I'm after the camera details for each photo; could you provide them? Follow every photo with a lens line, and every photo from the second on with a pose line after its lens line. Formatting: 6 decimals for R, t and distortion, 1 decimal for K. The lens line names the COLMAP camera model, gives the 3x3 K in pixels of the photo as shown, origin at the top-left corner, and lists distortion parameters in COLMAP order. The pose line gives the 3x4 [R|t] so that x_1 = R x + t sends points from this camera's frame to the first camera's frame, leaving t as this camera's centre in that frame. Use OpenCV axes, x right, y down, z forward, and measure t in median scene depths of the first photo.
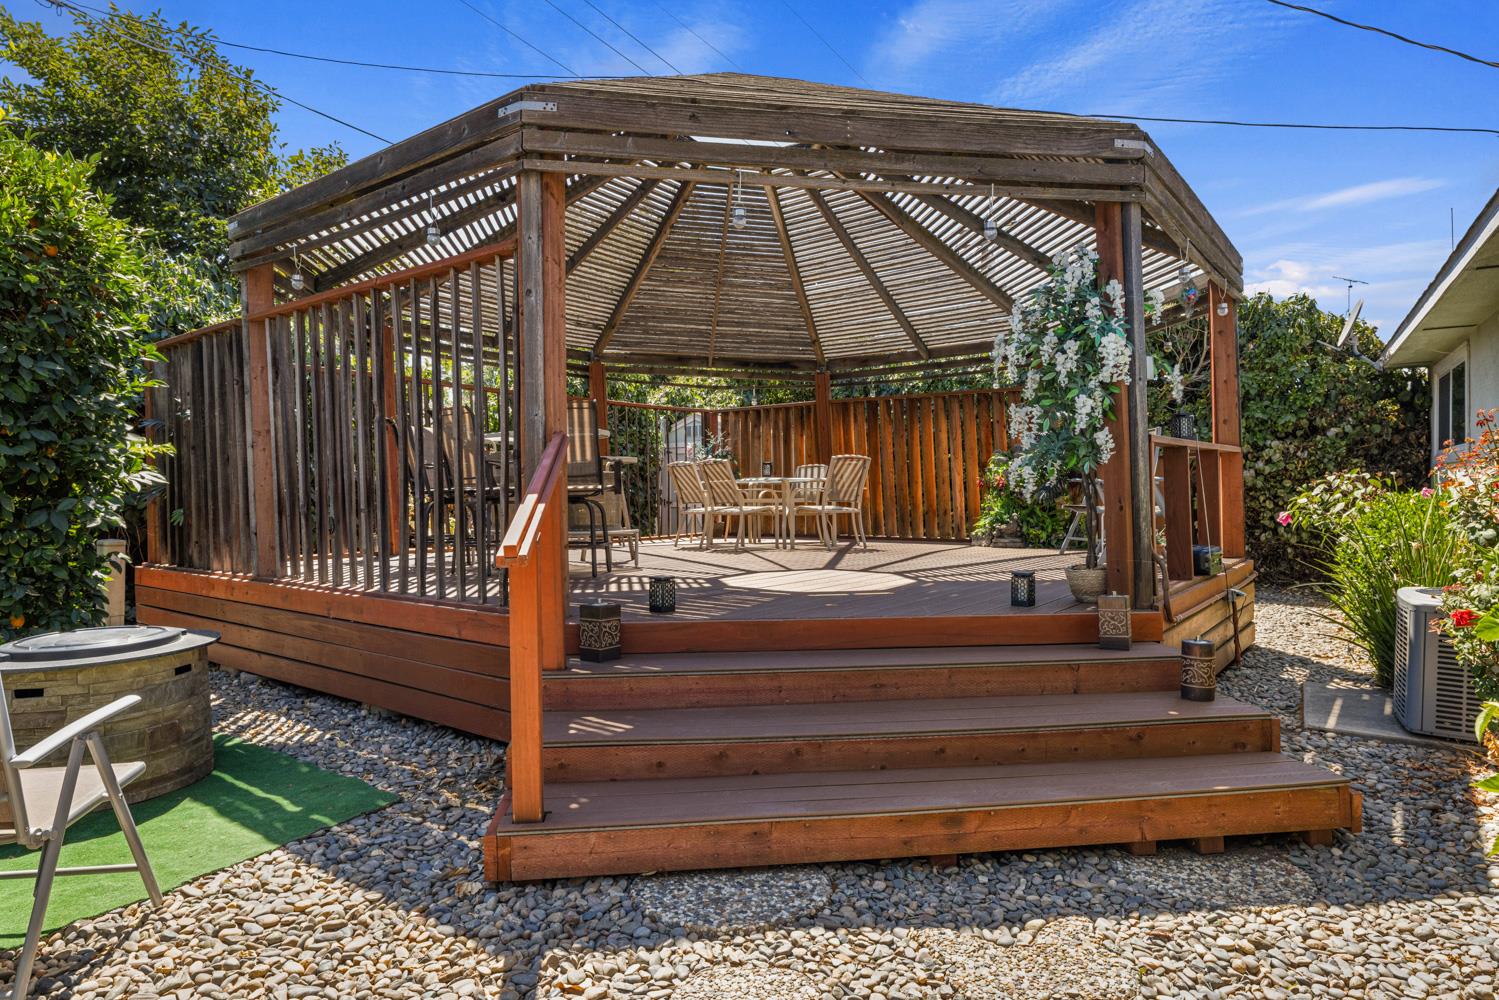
lens RADIAL K [[904.3, 0, 747.6], [0, 904.3, 495.6], [0, 0, 1]] dist [-0.002579, -0.001624]
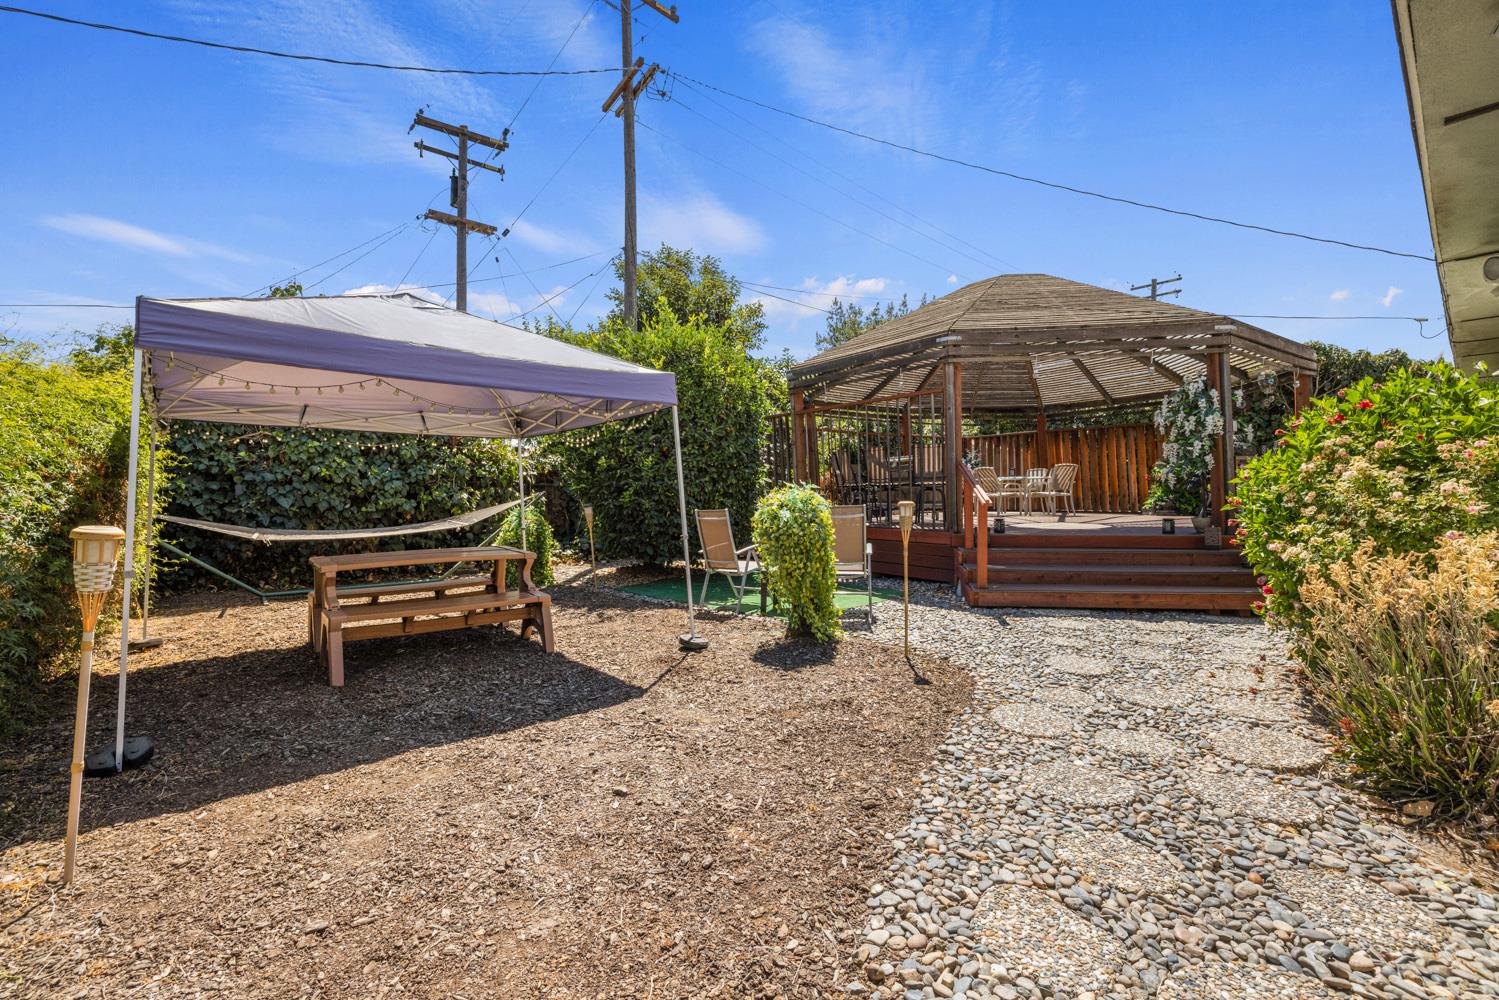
lens RADIAL K [[631.6, 0, 753.4], [0, 631.6, 492.9], [0, 0, 1]] dist [0.002828, -0.000192]
pose [[0.952818, -0.003968, -0.303517, -0.189952], [0.005836, 0.999969, 0.005249, 0.006024], [0.303487, -0.006773, 0.952812, -0.766829]]
